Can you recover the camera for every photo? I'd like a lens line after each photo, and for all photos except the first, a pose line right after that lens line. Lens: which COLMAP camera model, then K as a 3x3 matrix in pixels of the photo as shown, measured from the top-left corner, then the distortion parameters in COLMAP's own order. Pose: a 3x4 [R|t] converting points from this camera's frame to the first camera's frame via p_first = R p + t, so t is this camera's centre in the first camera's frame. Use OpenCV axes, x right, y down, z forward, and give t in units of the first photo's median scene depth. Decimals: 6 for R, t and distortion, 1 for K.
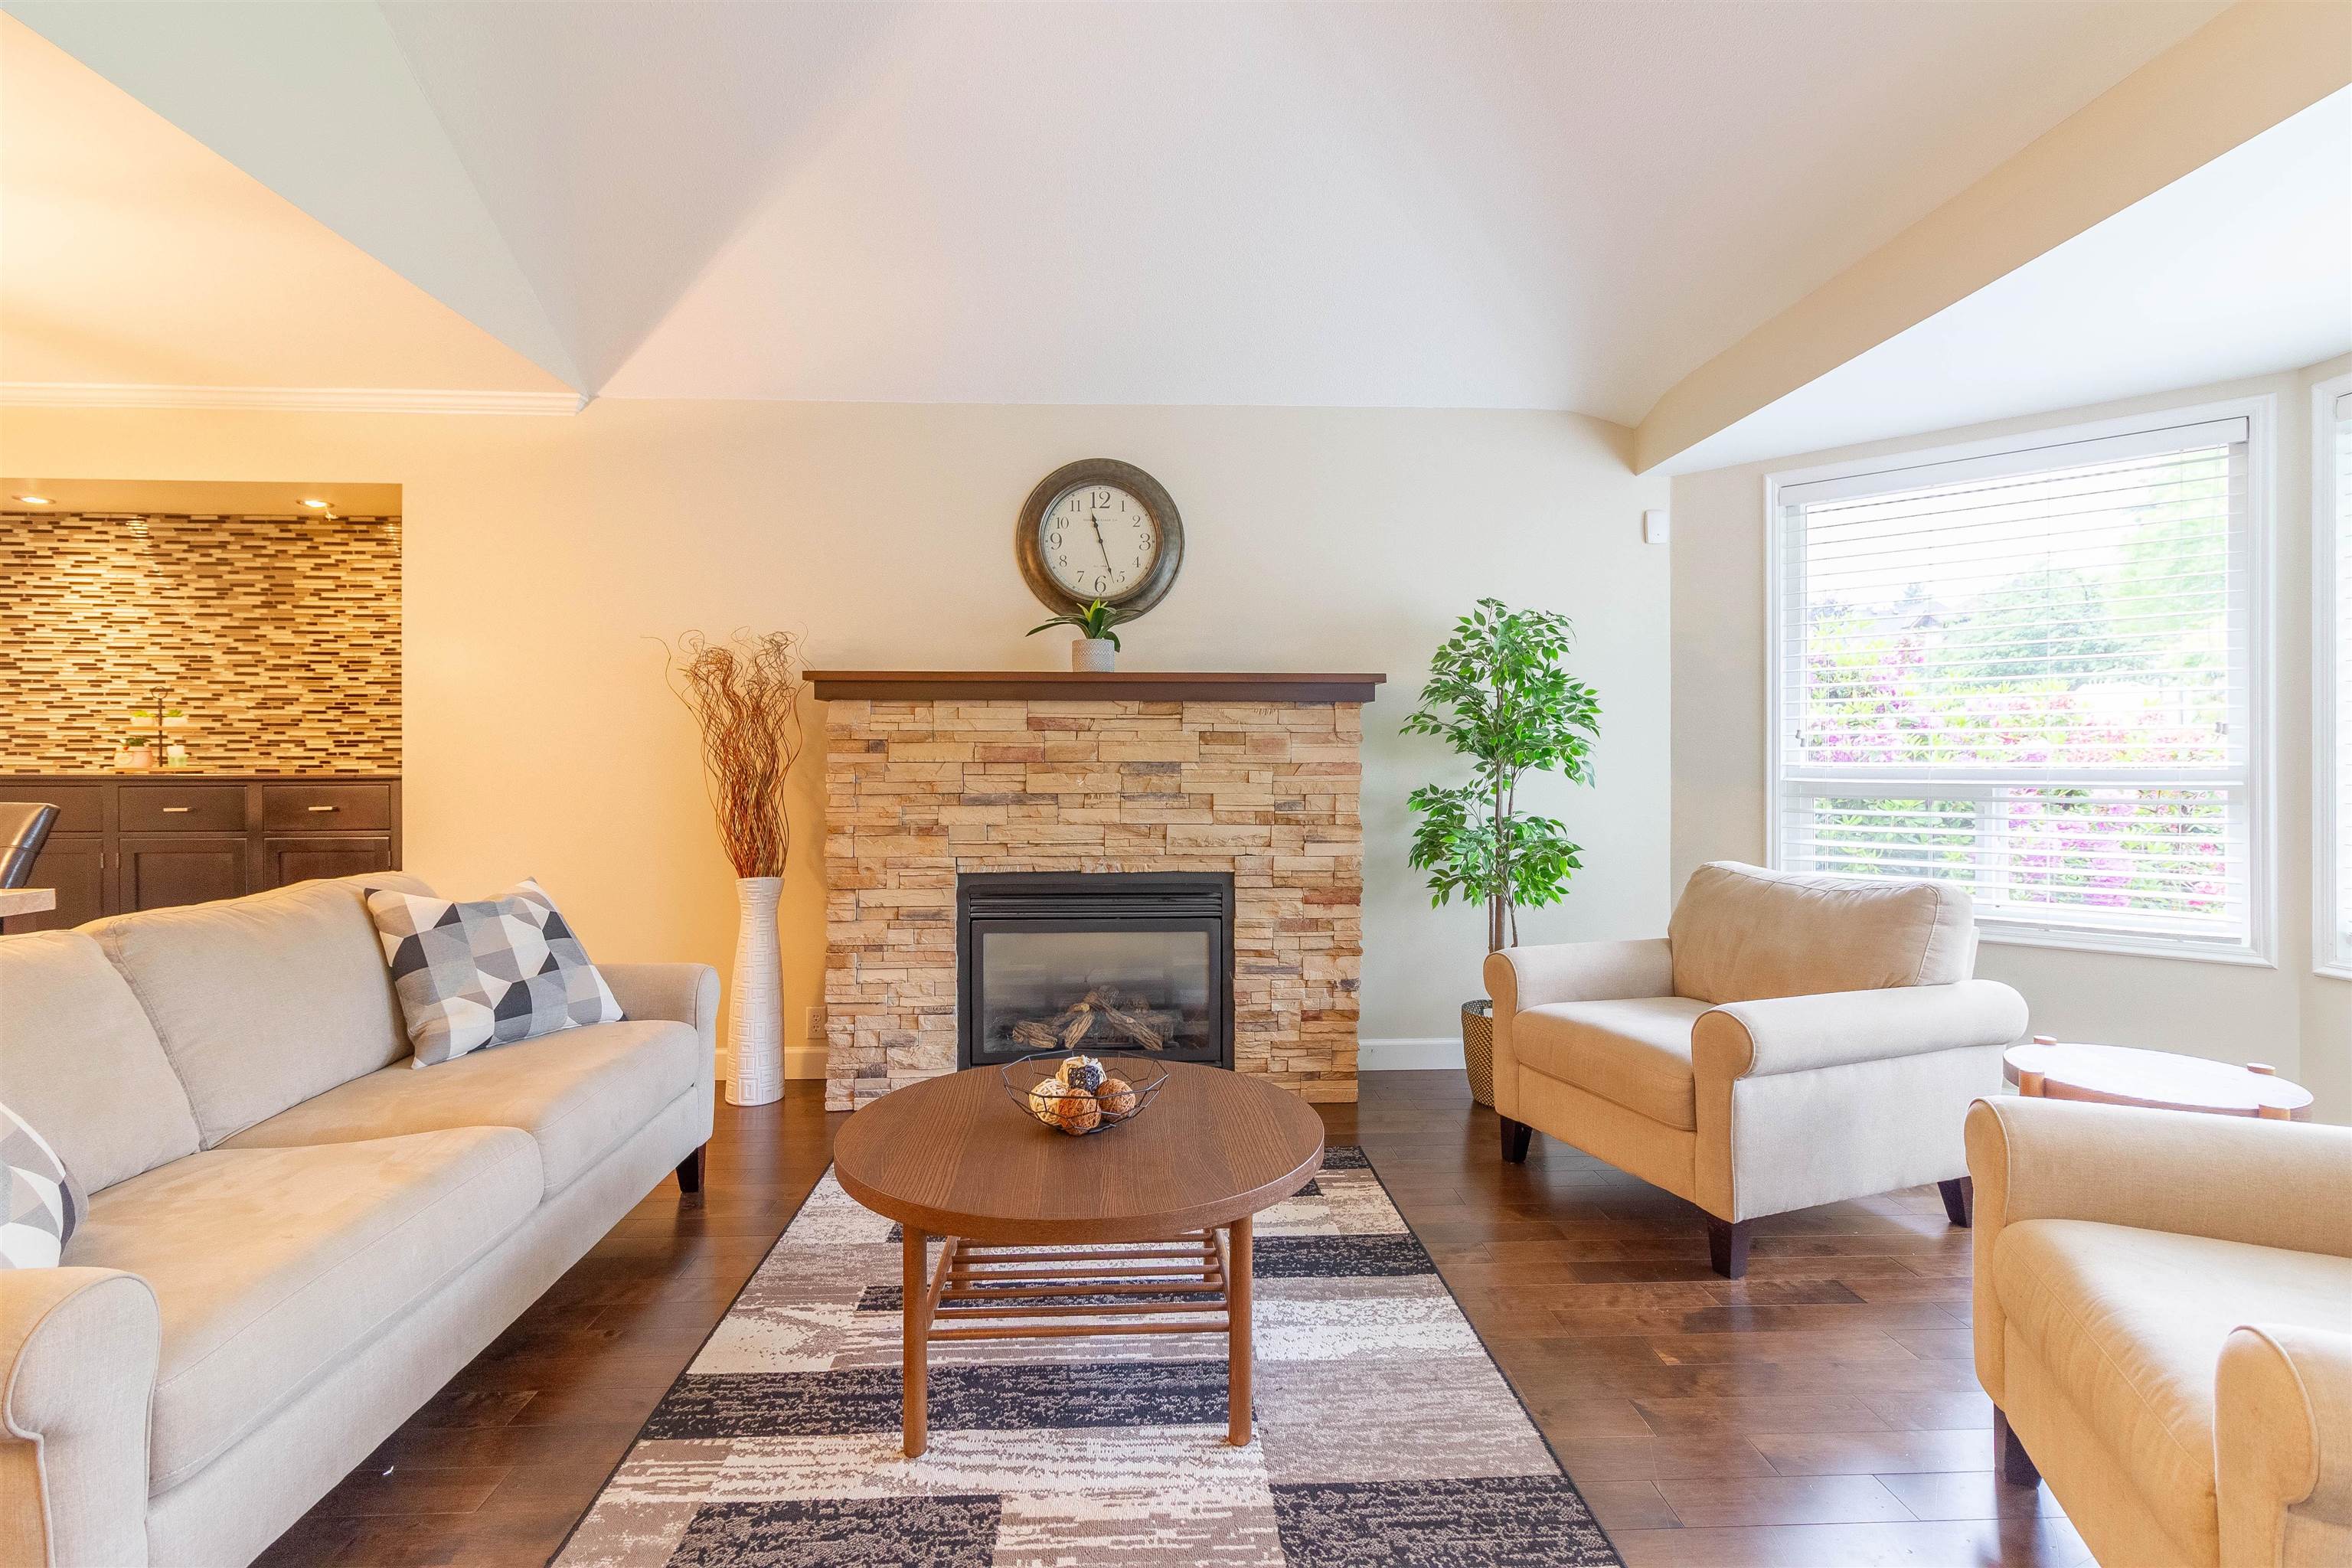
lens RADIAL K [[1108.2, 0, 1181.7], [0, 1108.2, 778.3], [0, 0, 1]] dist [-0.002417, 0.000039]
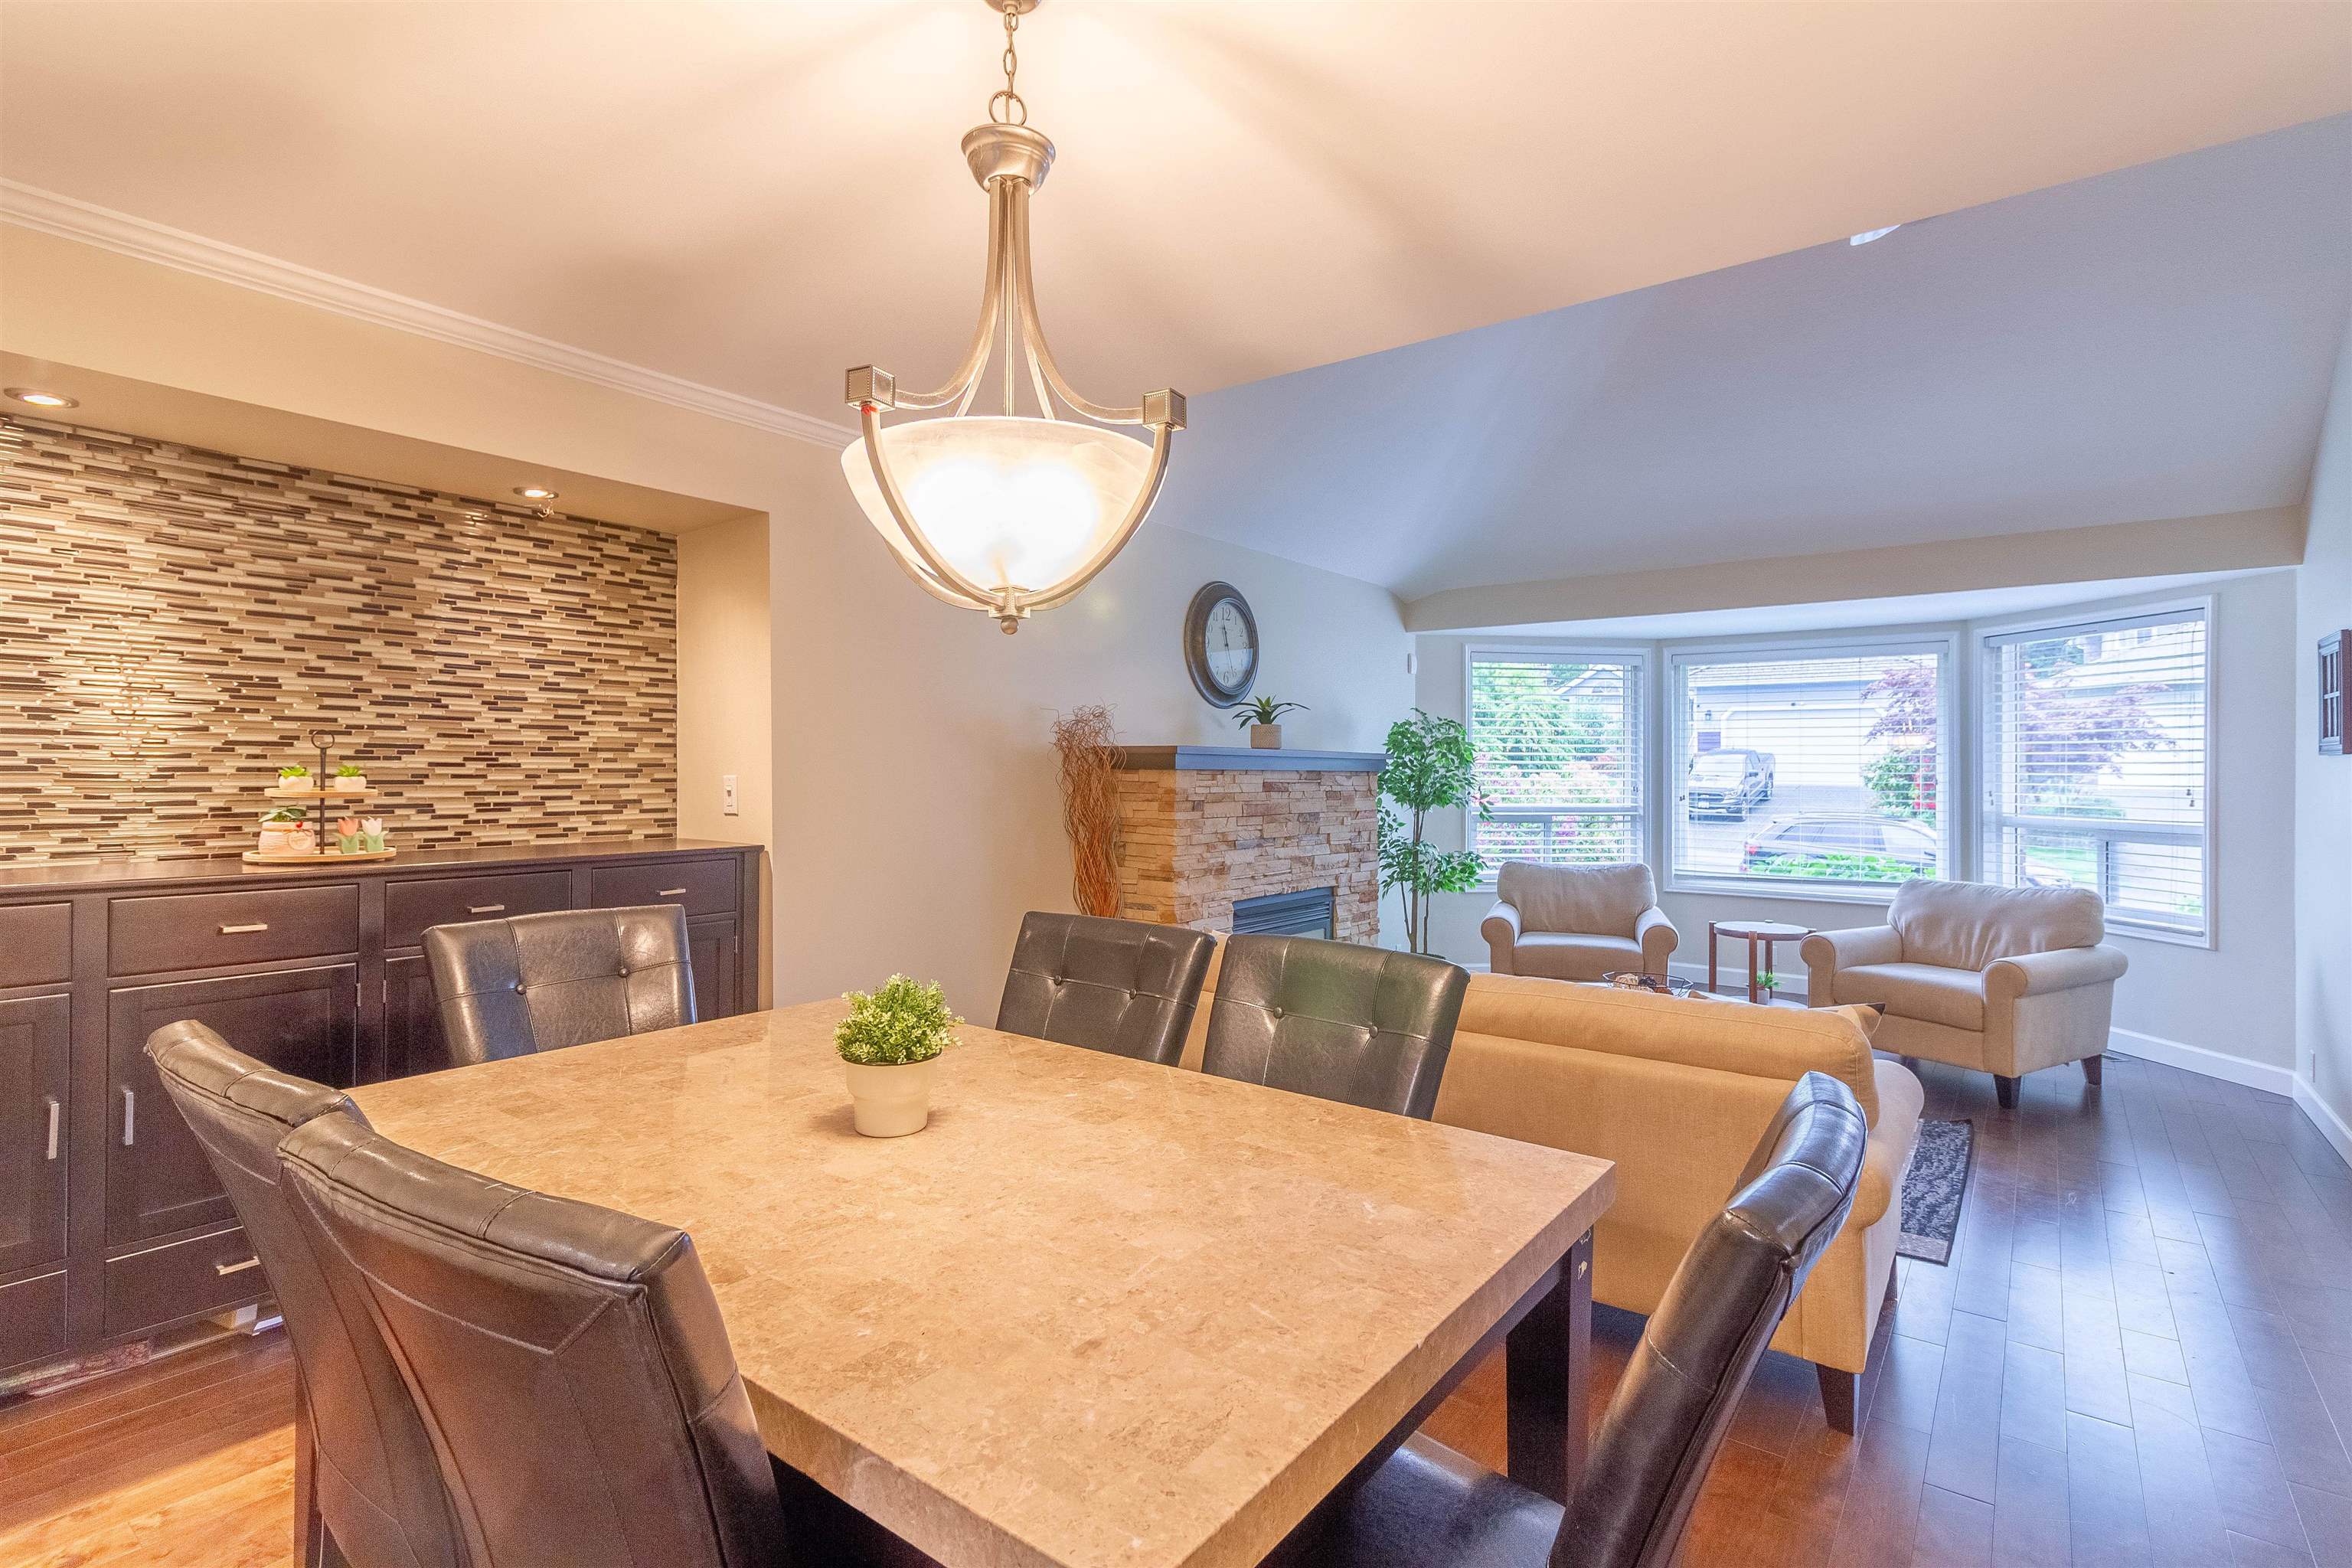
lens RADIAL K [[1108.2, 0, 1181.7], [0, 1108.2, 778.3], [0, 0, 1]] dist [-0.002417, 0.000039]
pose [[0.643590, -0.001097, 0.765370, -1.219546], [0.002727, 0.999996, -0.000859, -0.058089], [-0.765366, 0.002640, 0.643590, 0.197722]]
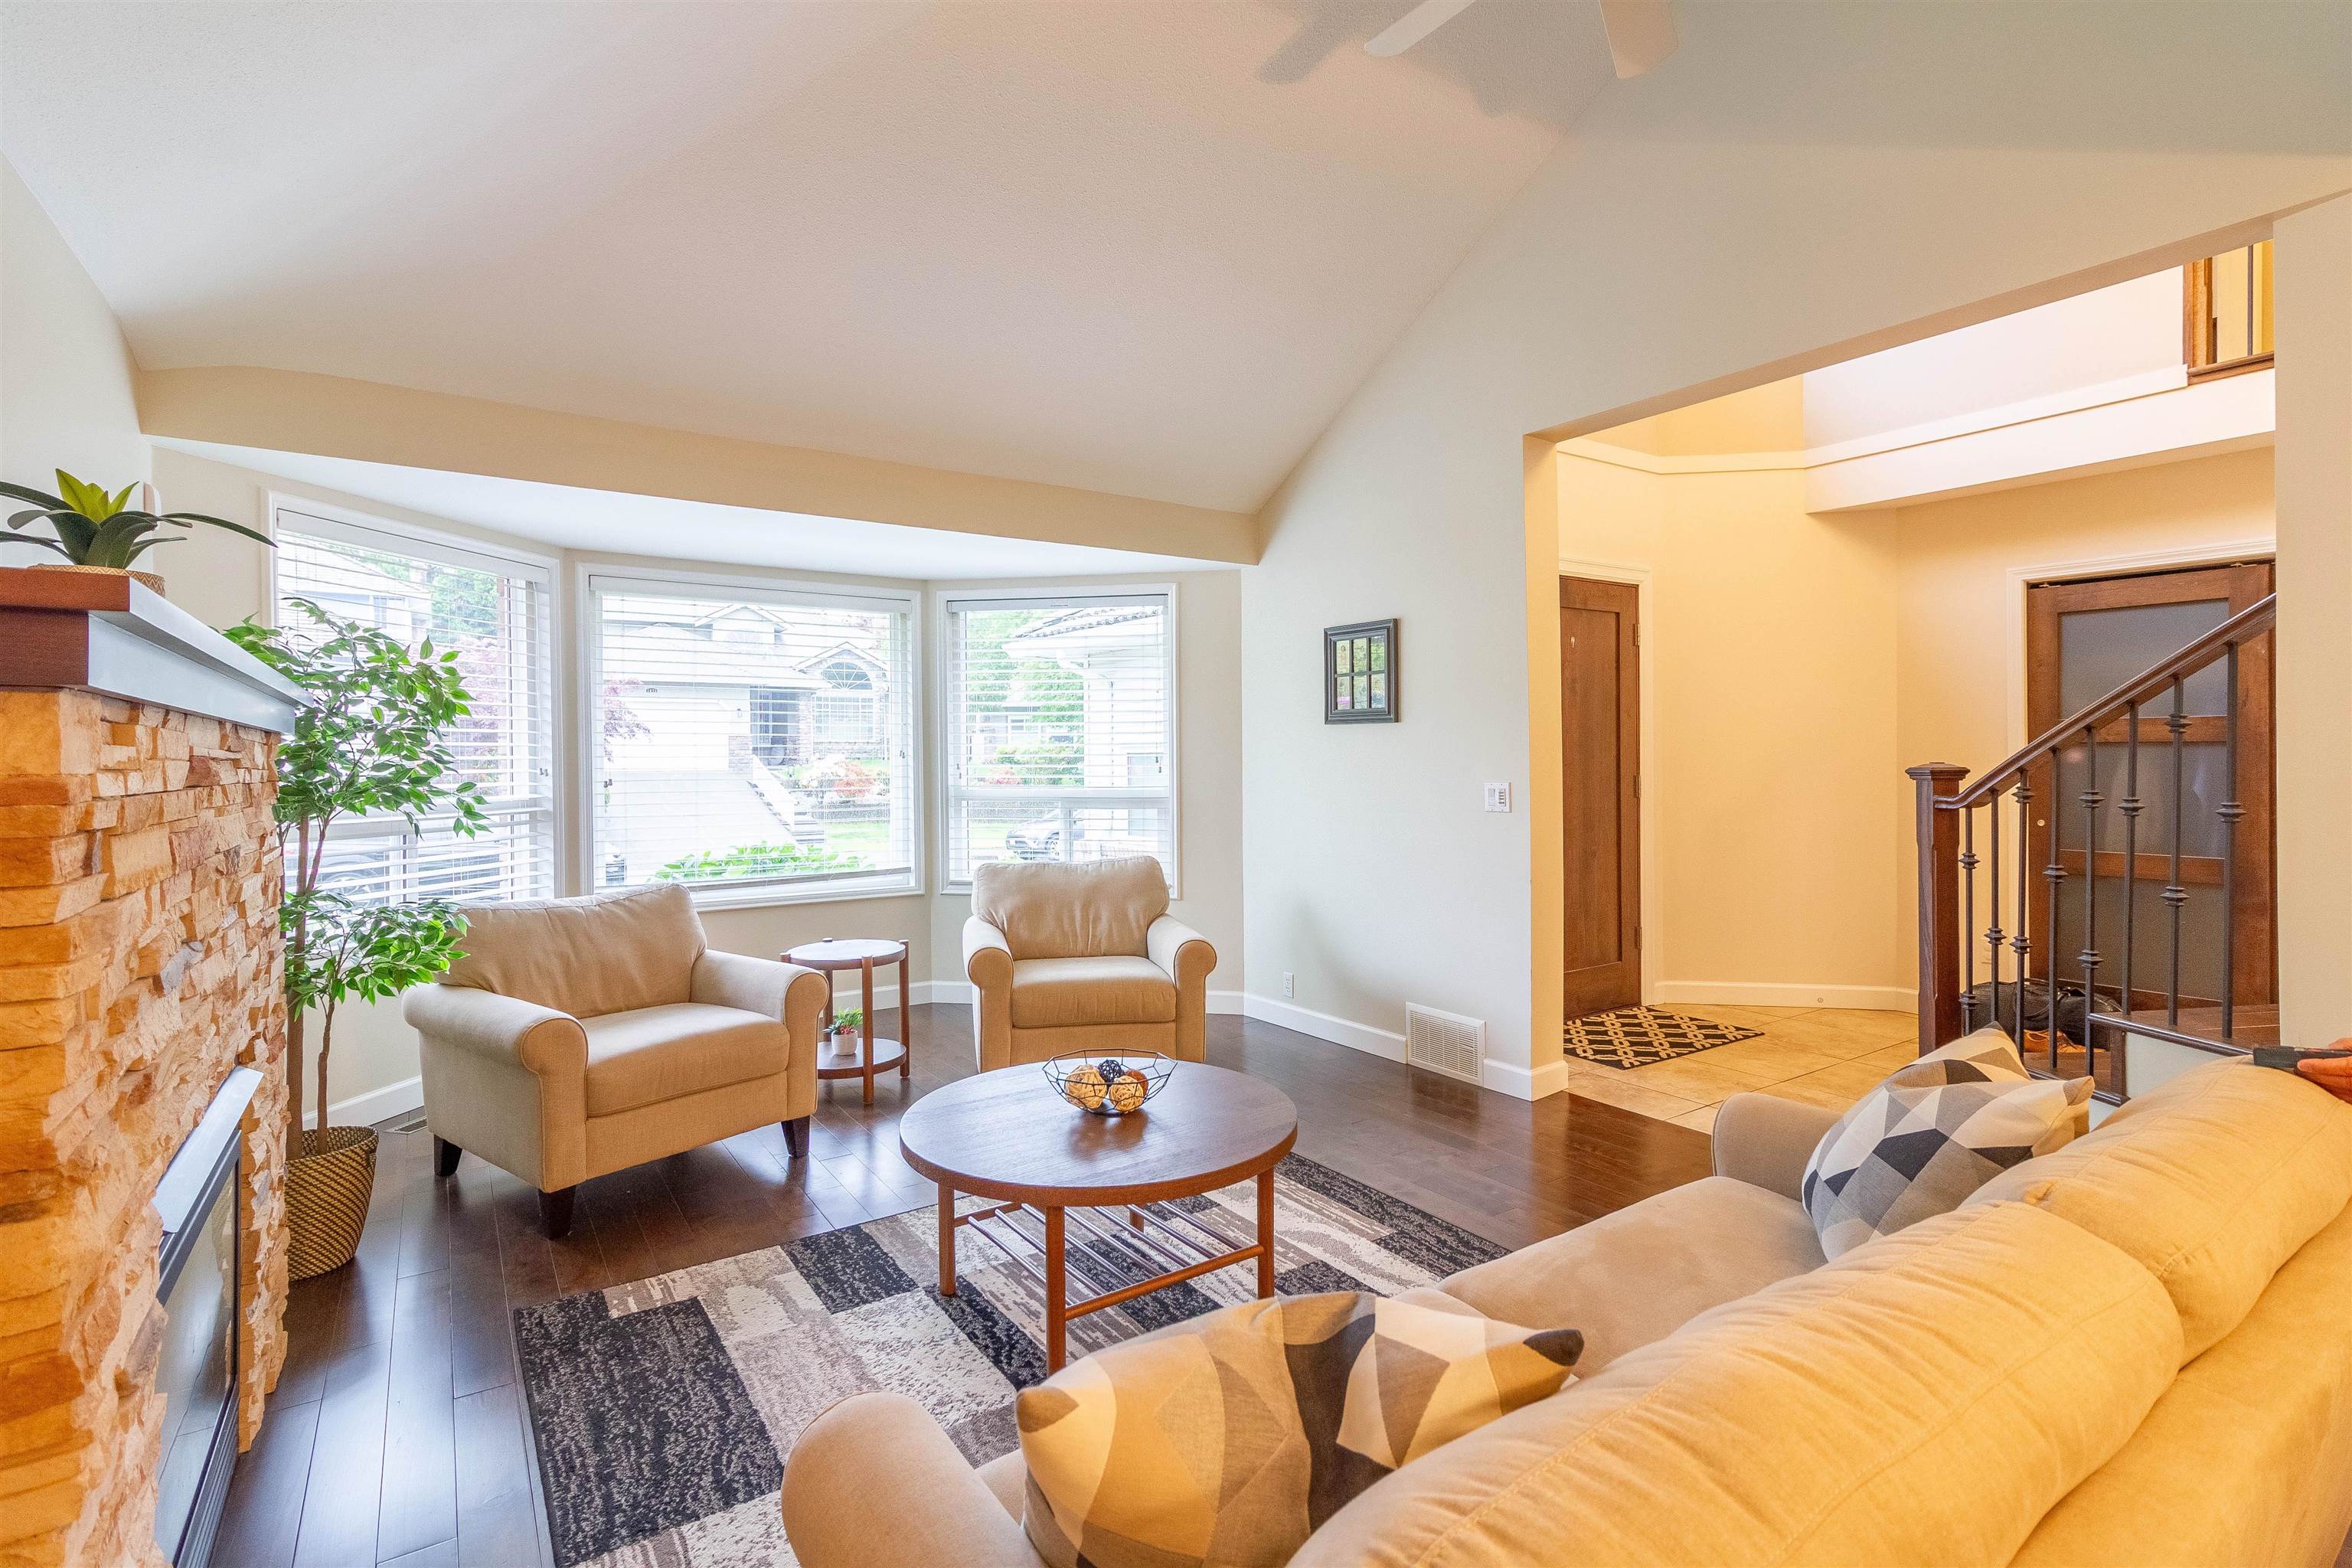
lens RADIAL K [[1108.2, 0, 1181.7], [0, 1108.2, 778.3], [0, 0, 1]] dist [-0.002417, 0.000039]
pose [[-0.523684, -0.007438, 0.851880, -0.668997], [0.020967, 0.999546, 0.021617, -0.044915], [-0.851654, 0.029182, -0.523291, 0.886952]]
